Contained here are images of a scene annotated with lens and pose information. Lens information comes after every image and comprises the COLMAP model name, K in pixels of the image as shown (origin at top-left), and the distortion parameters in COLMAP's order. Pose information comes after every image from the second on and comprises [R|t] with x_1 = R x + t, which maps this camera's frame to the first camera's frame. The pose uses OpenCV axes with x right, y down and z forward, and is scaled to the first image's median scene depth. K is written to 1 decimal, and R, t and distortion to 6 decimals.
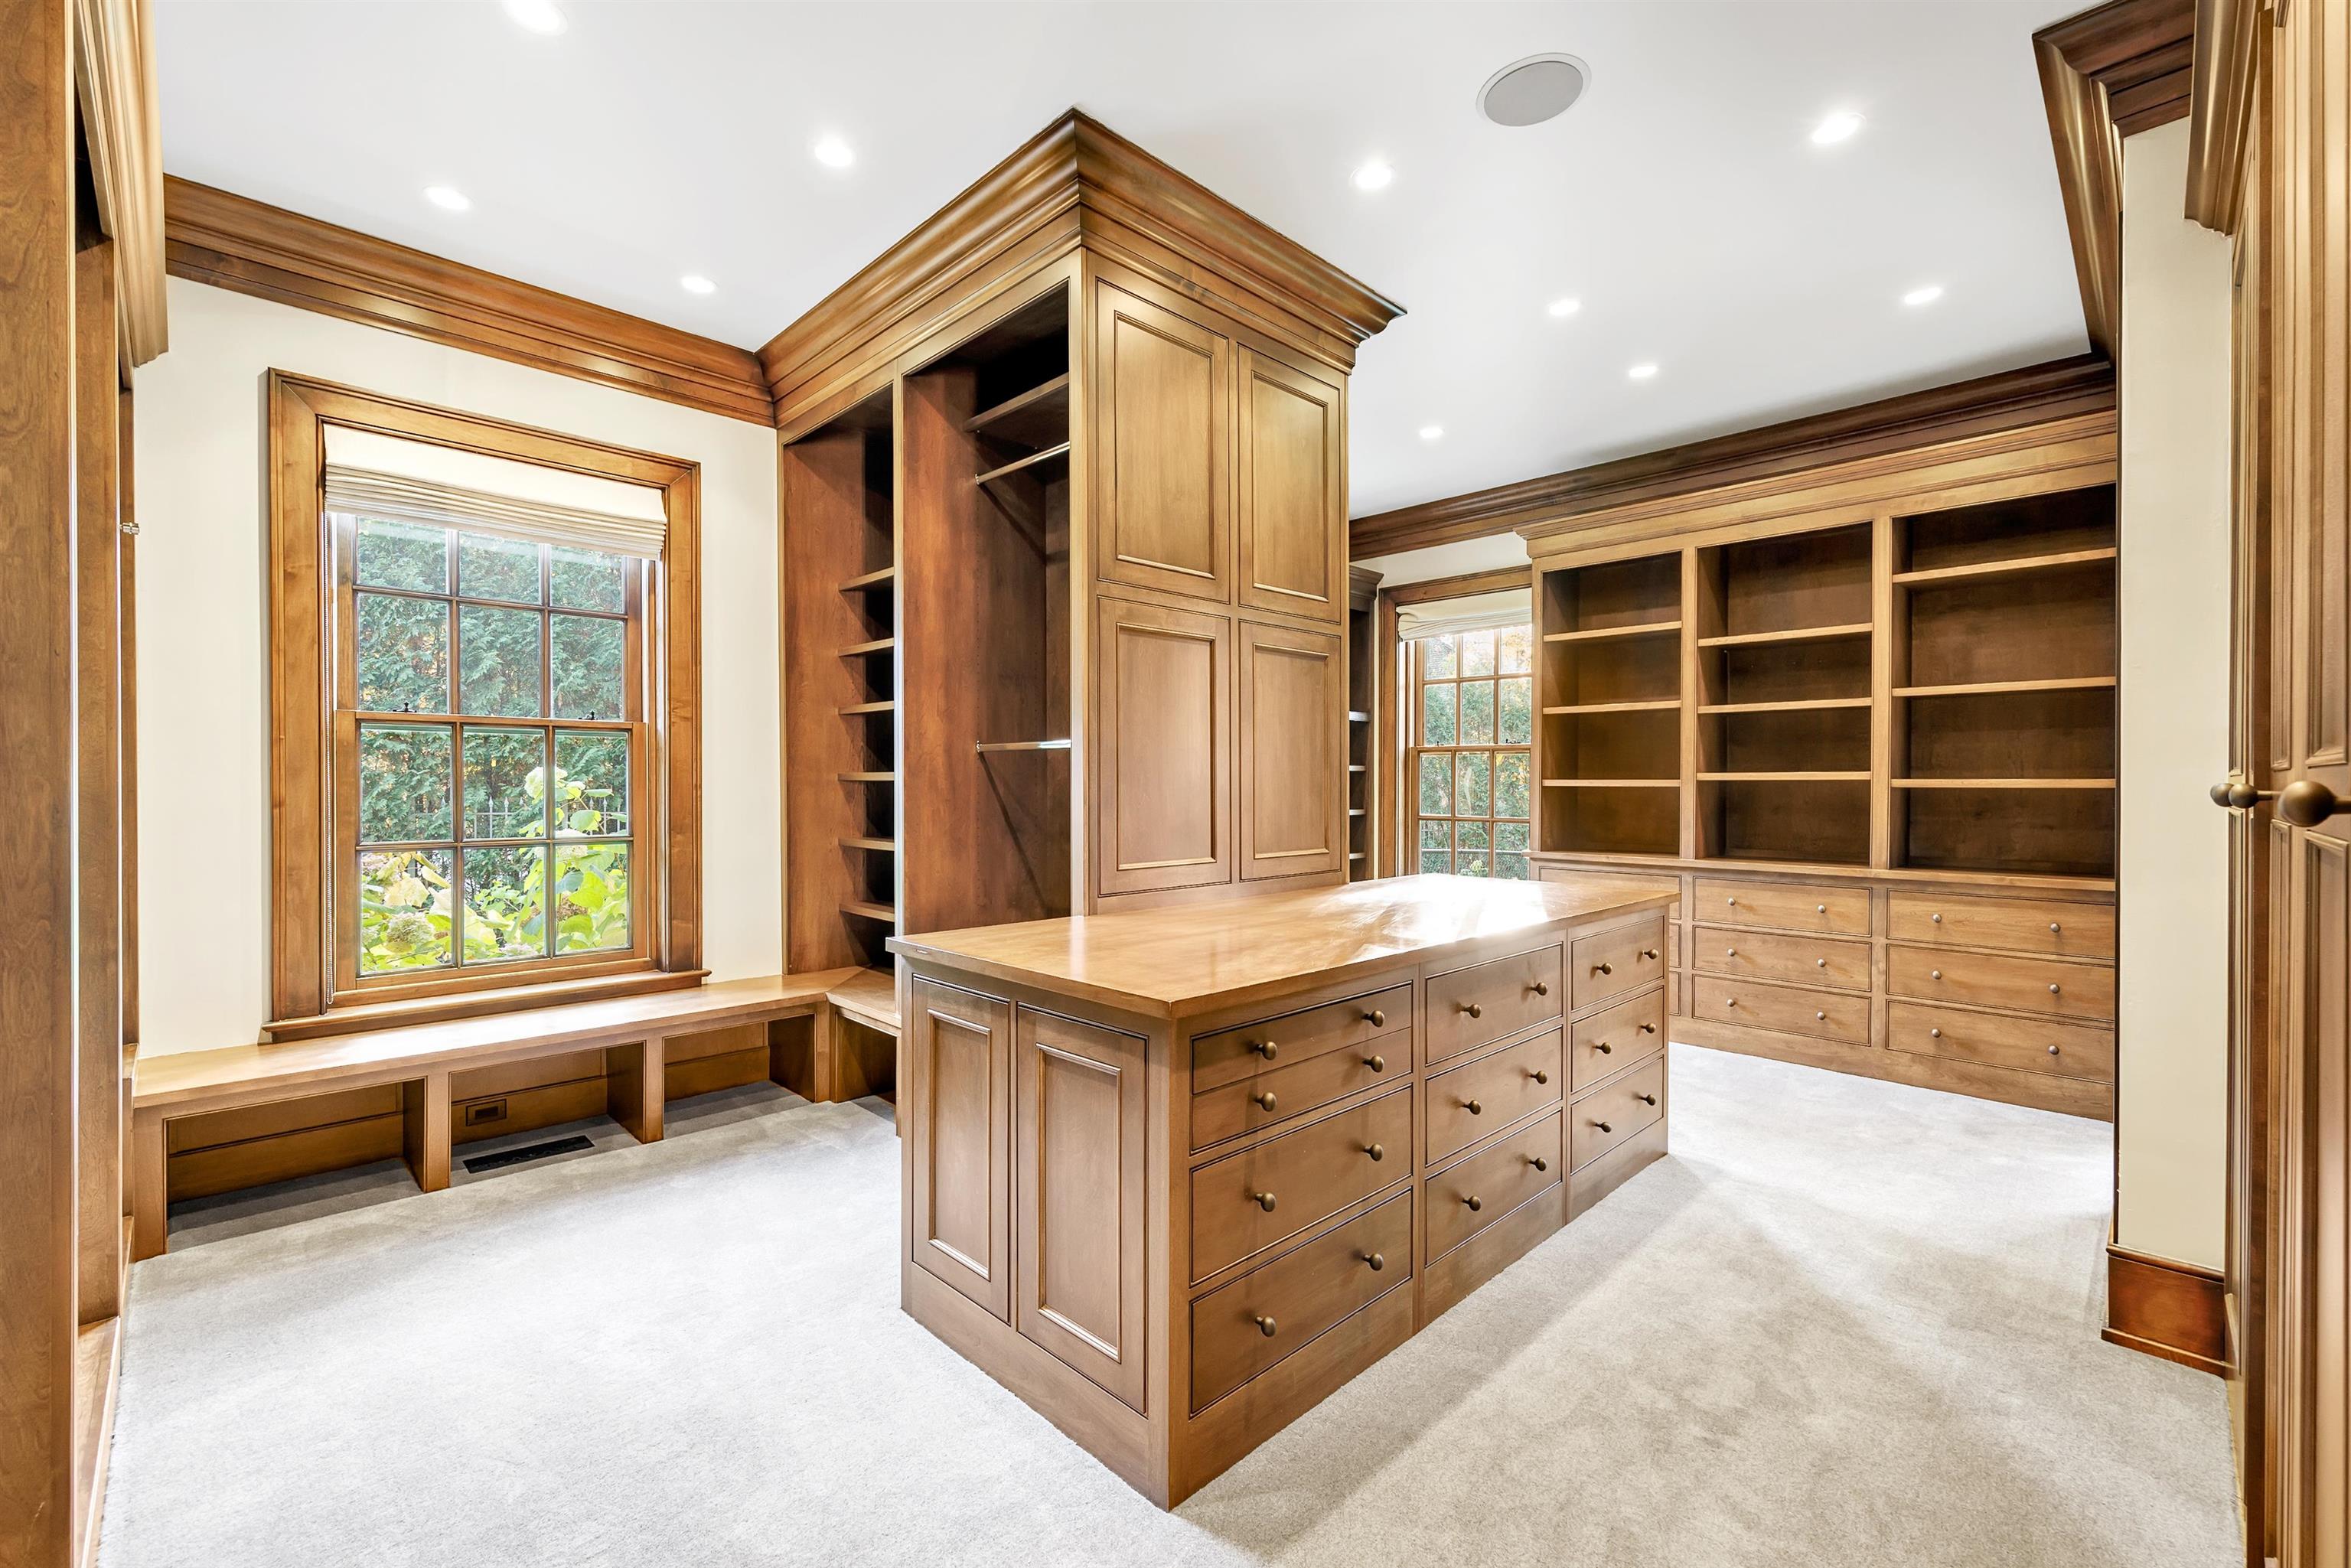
lens RADIAL K [[954.7, 0, 1176.8], [0, 954.7, 793.0], [0, 0, 1]] dist [0.001561, 0.000141]
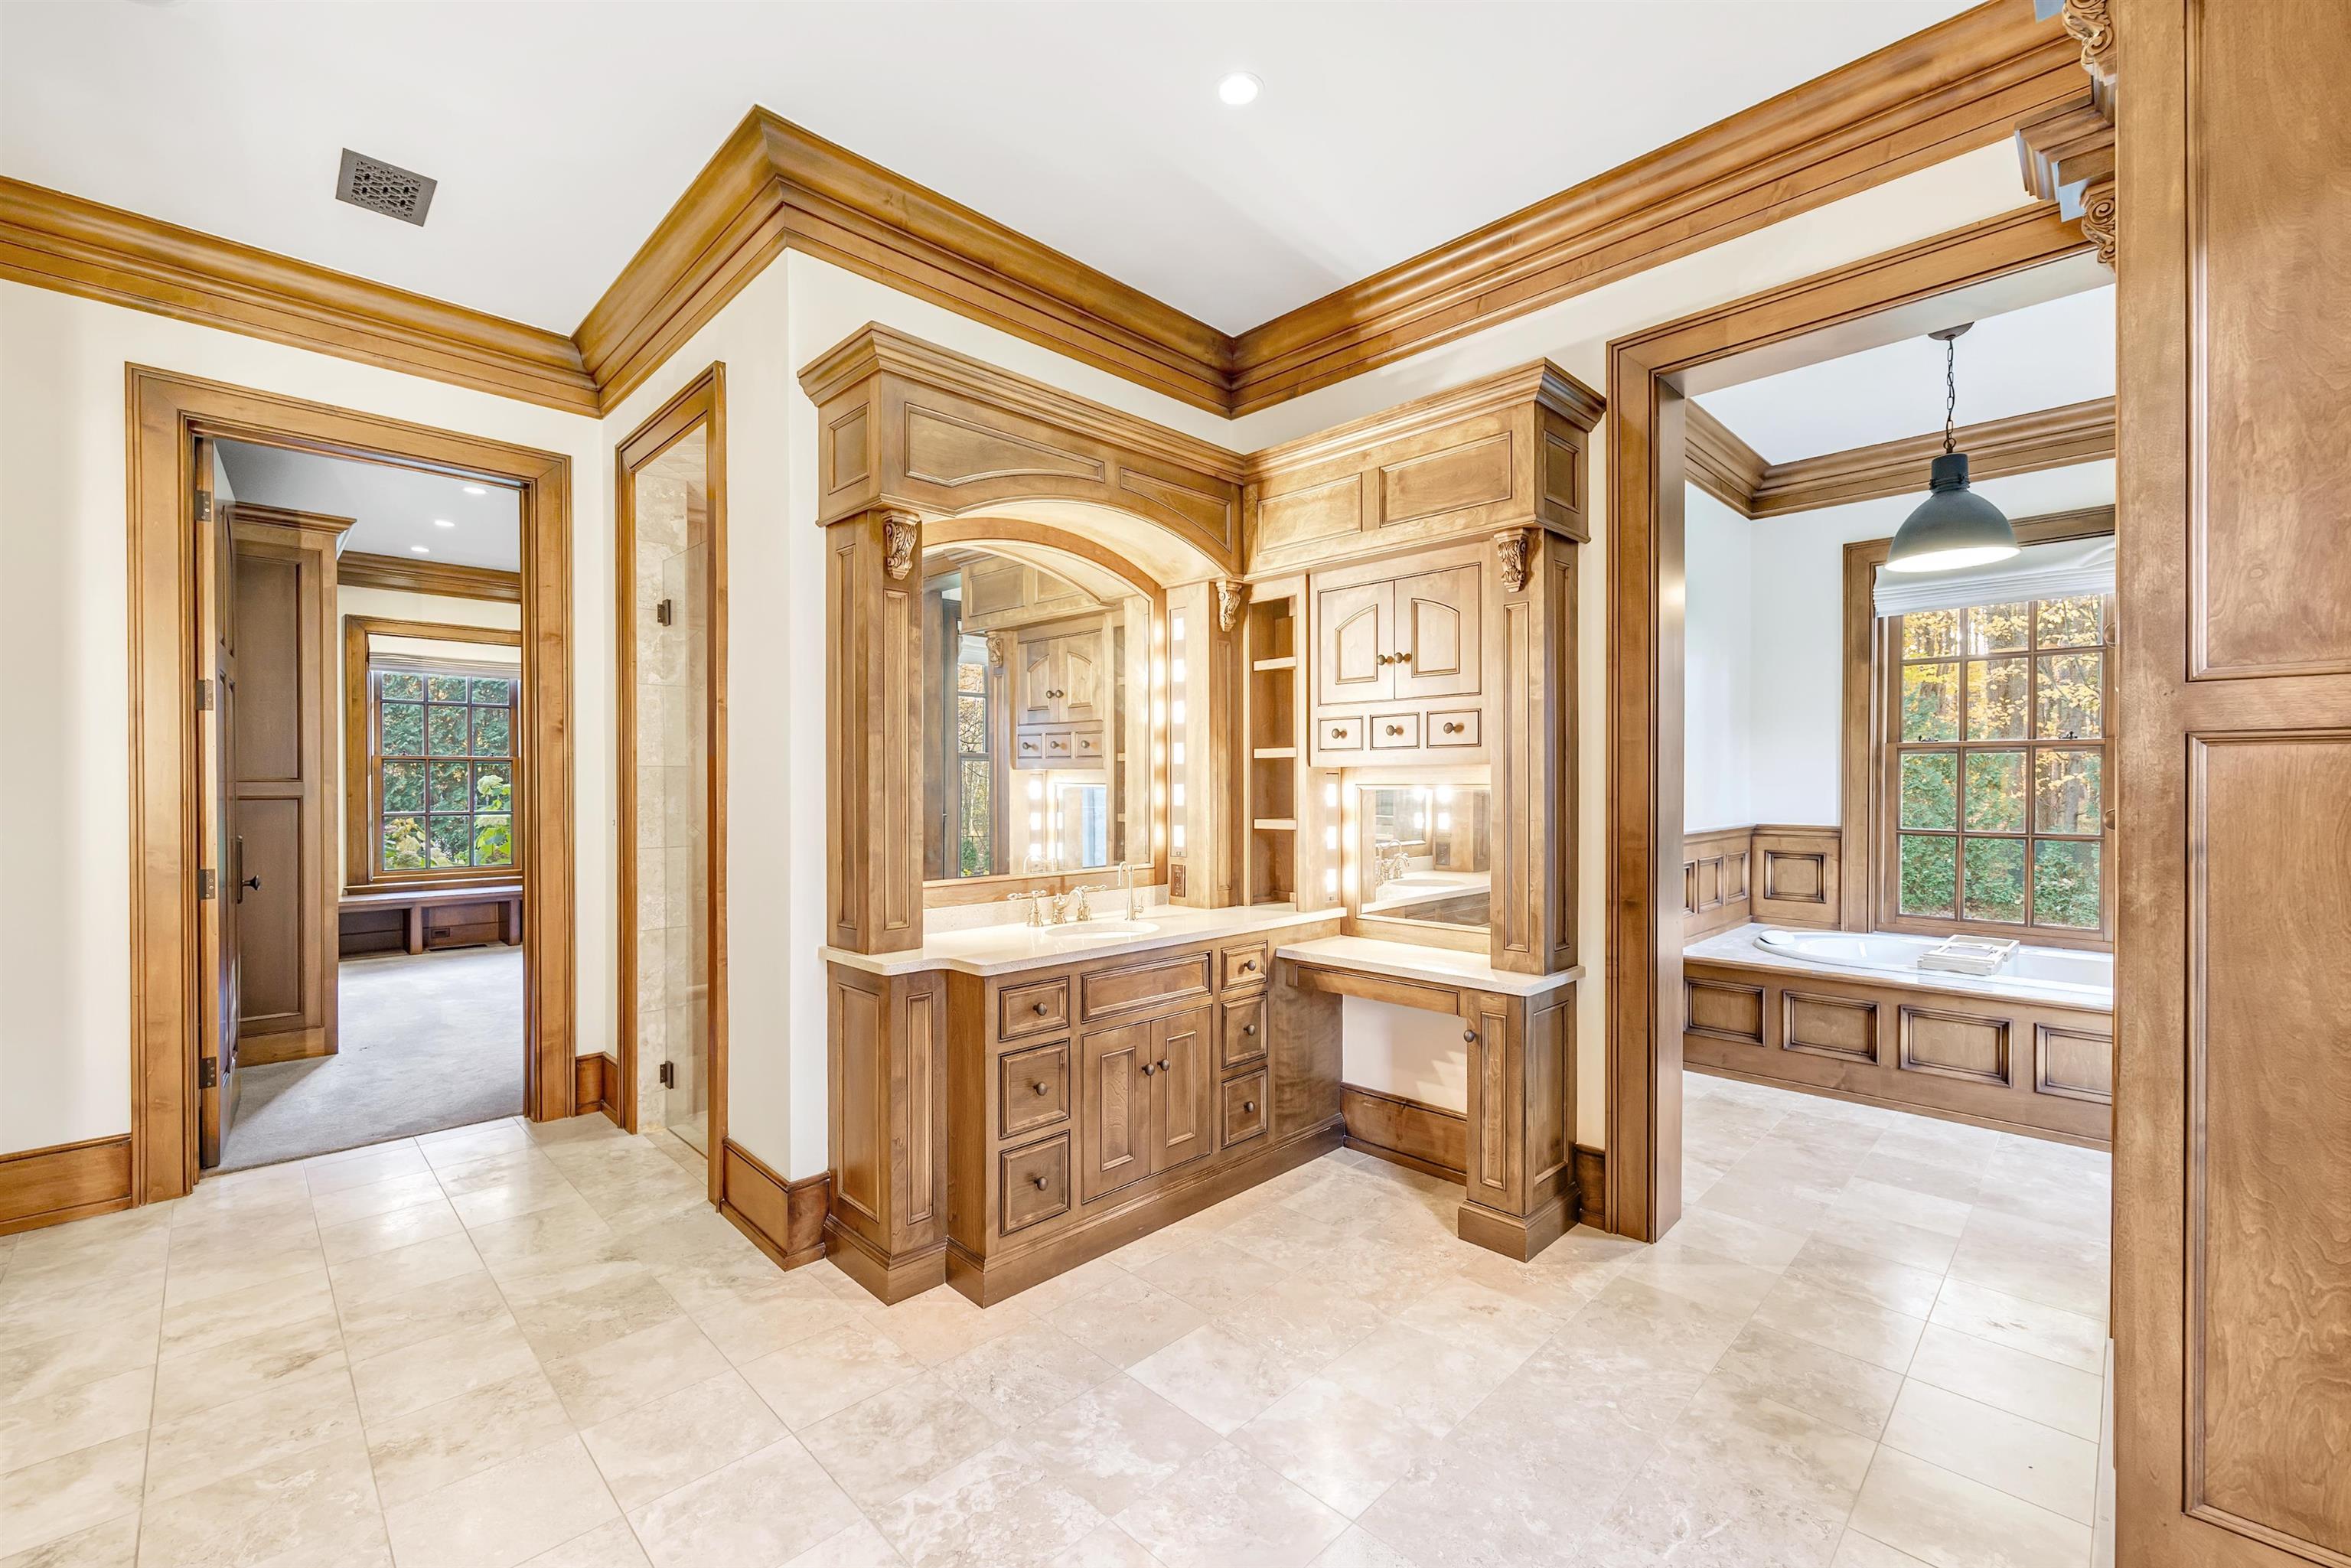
lens RADIAL K [[954.7, 0, 1174.2], [0, 954.7, 782.2], [0, 0, 1]] dist [0.001561, 0.000141]
pose [[0.999840, -0.011000, -0.014083, 1.127943], [0.010972, 0.999938, -0.002092, 0.008215], [0.014105, 0.001937, 0.999899, -1.330123]]
